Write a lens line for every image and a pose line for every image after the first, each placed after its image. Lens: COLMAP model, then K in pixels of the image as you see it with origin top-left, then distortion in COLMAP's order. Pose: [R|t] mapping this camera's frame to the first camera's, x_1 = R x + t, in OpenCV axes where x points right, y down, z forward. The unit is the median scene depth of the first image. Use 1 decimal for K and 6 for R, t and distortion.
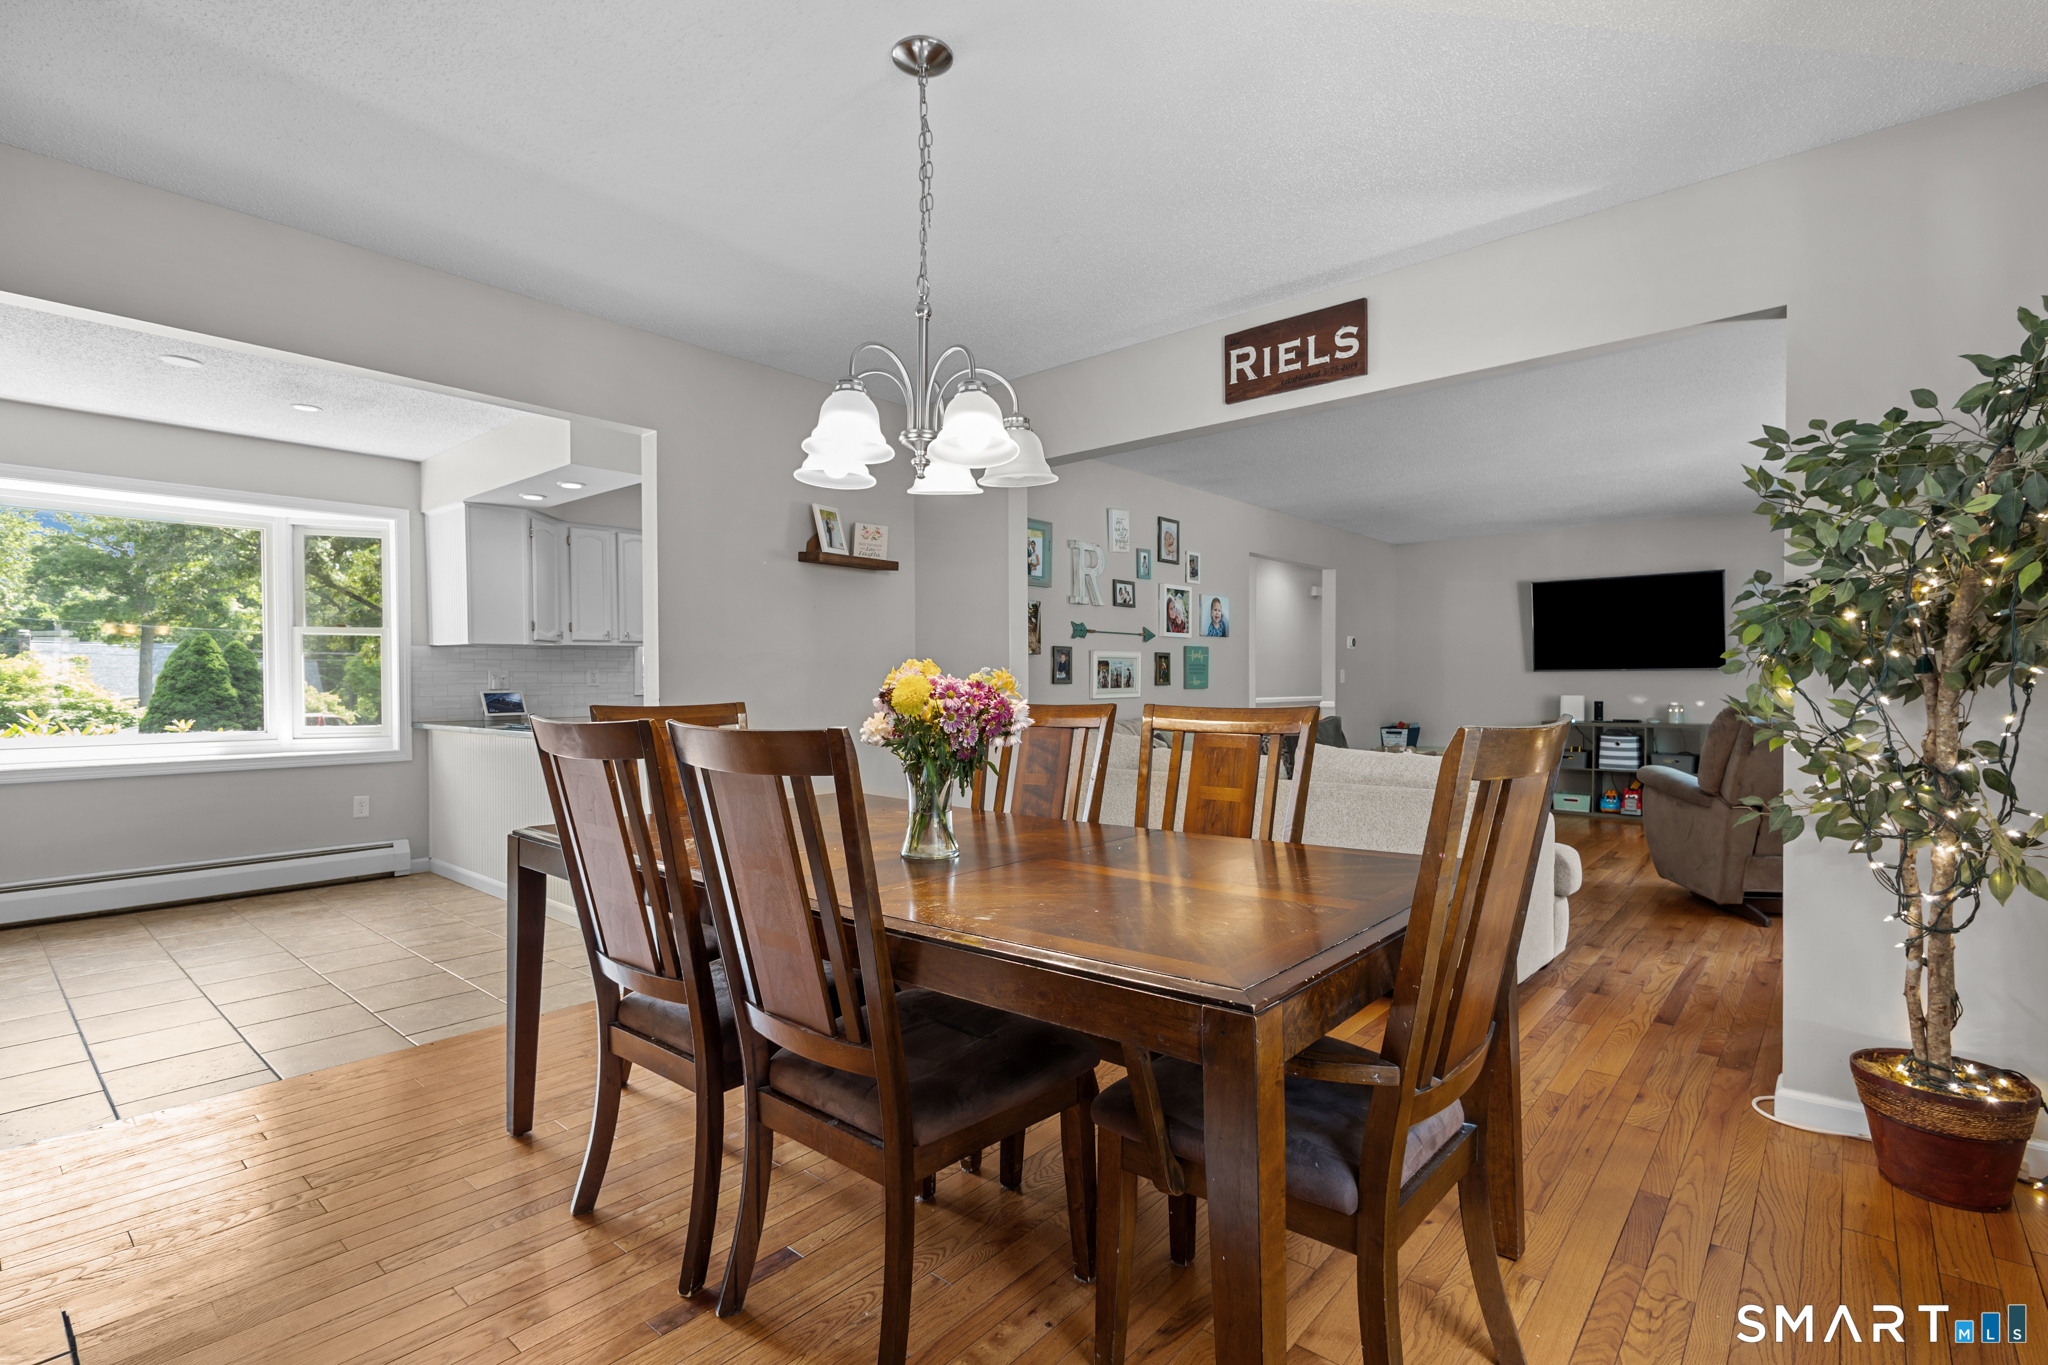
lens RADIAL K [[950.5, 0, 1029.6], [0, 950.5, 702.6], [0, 0, 1]] dist [0.009441, -0.002581]
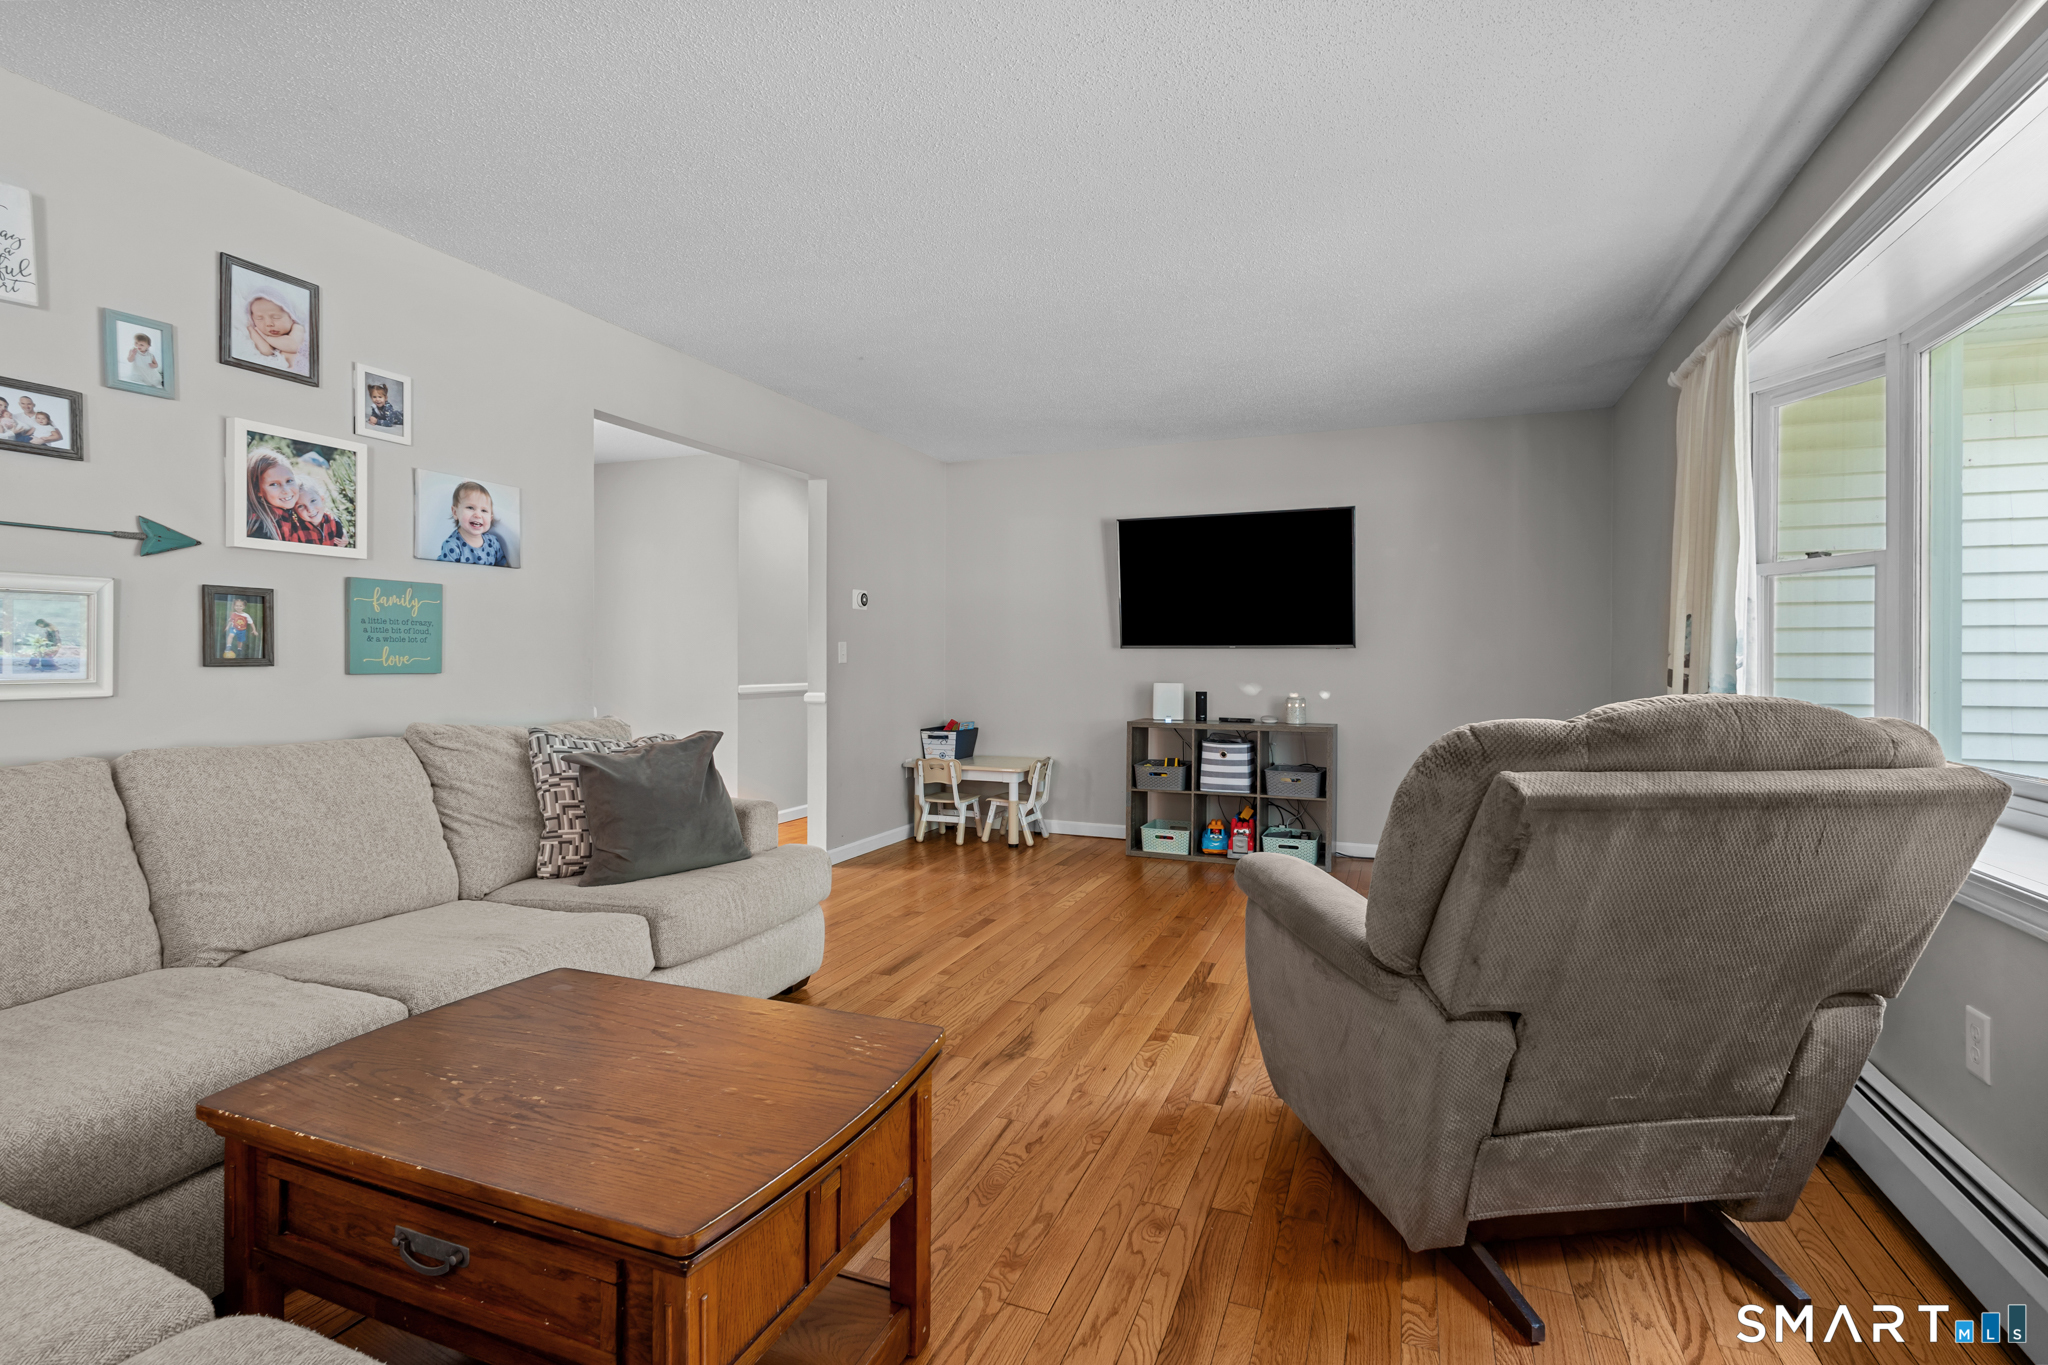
lens RADIAL K [[950.5, 0, 1026.1], [0, 950.5, 669.6], [0, 0, 1]] dist [0.009441, -0.002581]
pose [[0.947376, 0.003457, 0.320104, 0.271047], [0.000814, 0.999912, -0.013210, -0.009154], [-0.320122, 0.012776, 0.947290, 0.409626]]
